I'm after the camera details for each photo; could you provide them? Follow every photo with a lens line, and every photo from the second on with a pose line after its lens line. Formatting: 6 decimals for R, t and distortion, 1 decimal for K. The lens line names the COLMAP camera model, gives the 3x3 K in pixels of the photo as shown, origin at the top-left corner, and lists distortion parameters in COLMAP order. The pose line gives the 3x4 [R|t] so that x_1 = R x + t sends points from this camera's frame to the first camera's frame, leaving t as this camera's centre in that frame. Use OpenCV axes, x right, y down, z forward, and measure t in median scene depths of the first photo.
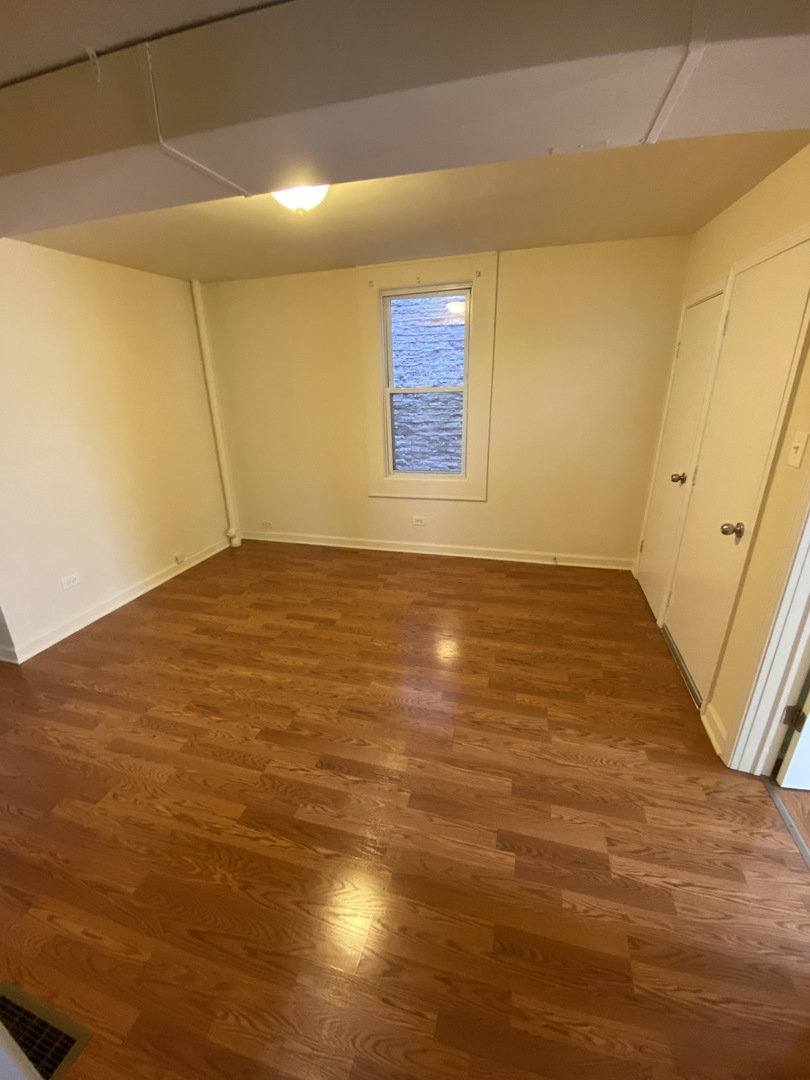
lens RADIAL K [[437.8, 0, 409.9], [0, 437.8, 537.8], [0, 0, 1]] dist [0.016924, -0.021158]
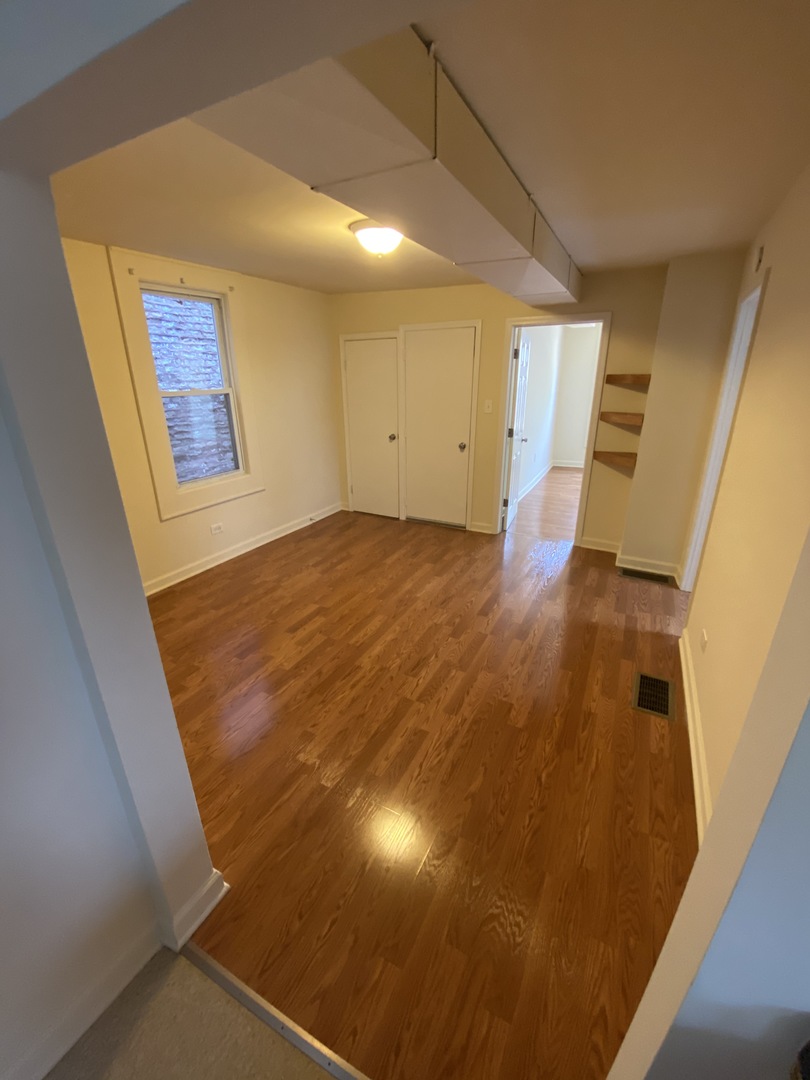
lens RADIAL K [[437.8, 0, 409.9], [0, 437.8, 537.8], [0, 0, 1]] dist [0.016924, -0.021158]
pose [[0.205294, -0.322856, 0.923915, -1.154228], [0.346230, 0.906934, 0.239990, -0.156245], [-0.915412, 0.270619, 0.297971, 0.485409]]
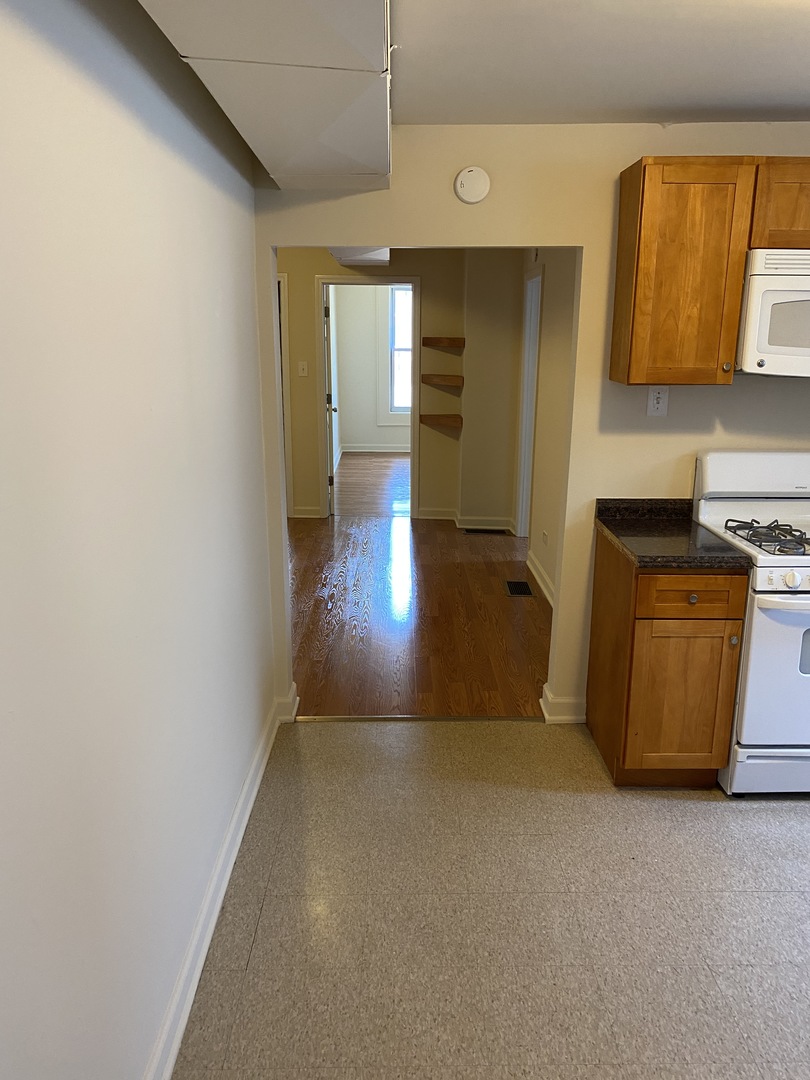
lens RADIAL K [[833.9, 0, 405.0], [0, 833.9, 540.0], [0, 0, 1]] dist [0.002693, -0.003235]
pose [[-0.277949, -0.222019, 0.934586, -2.093477], [0.322865, 0.894730, 0.308572, -0.322295], [-0.904711, 0.387512, -0.177008, 0.922547]]
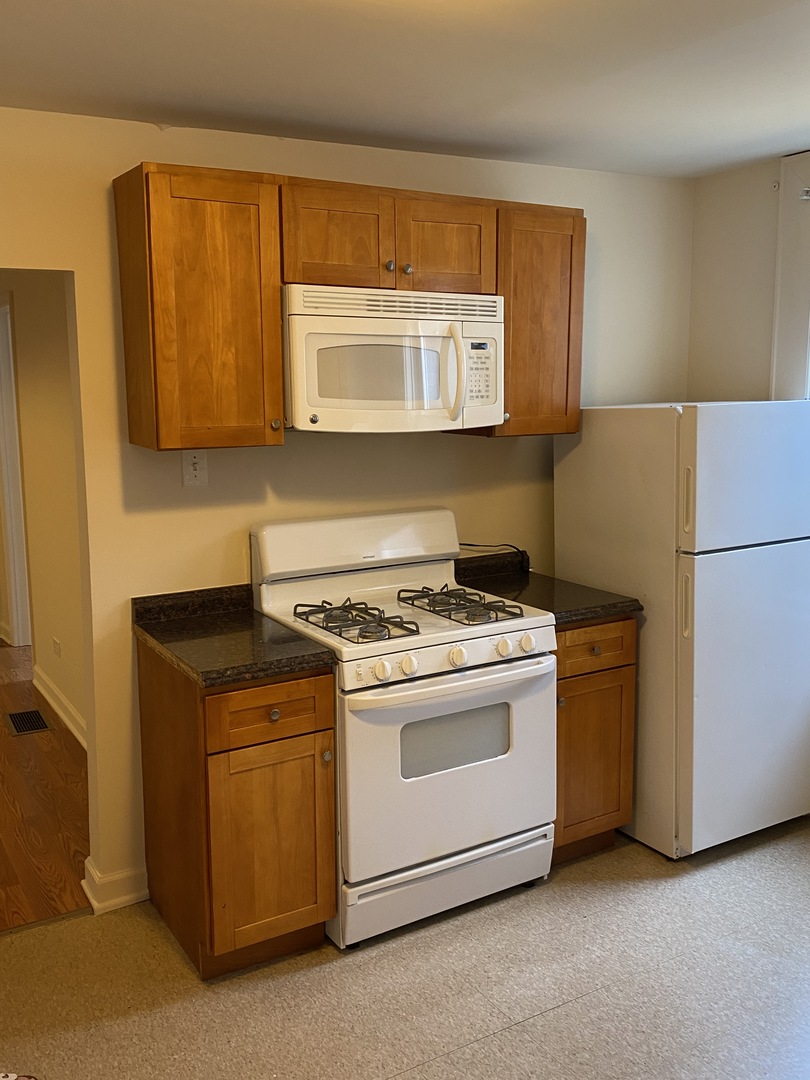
lens RADIAL K [[984.0, 0, 402.8], [0, 984.0, 533.4], [0, 0, 1]] dist [0.114134, -0.257250]
pose [[-0.726010, -0.095444, 0.681028, -1.977939], [0.245483, 0.889105, 0.386303, -0.324148], [-0.642376, 0.447641, -0.622070, 0.887761]]
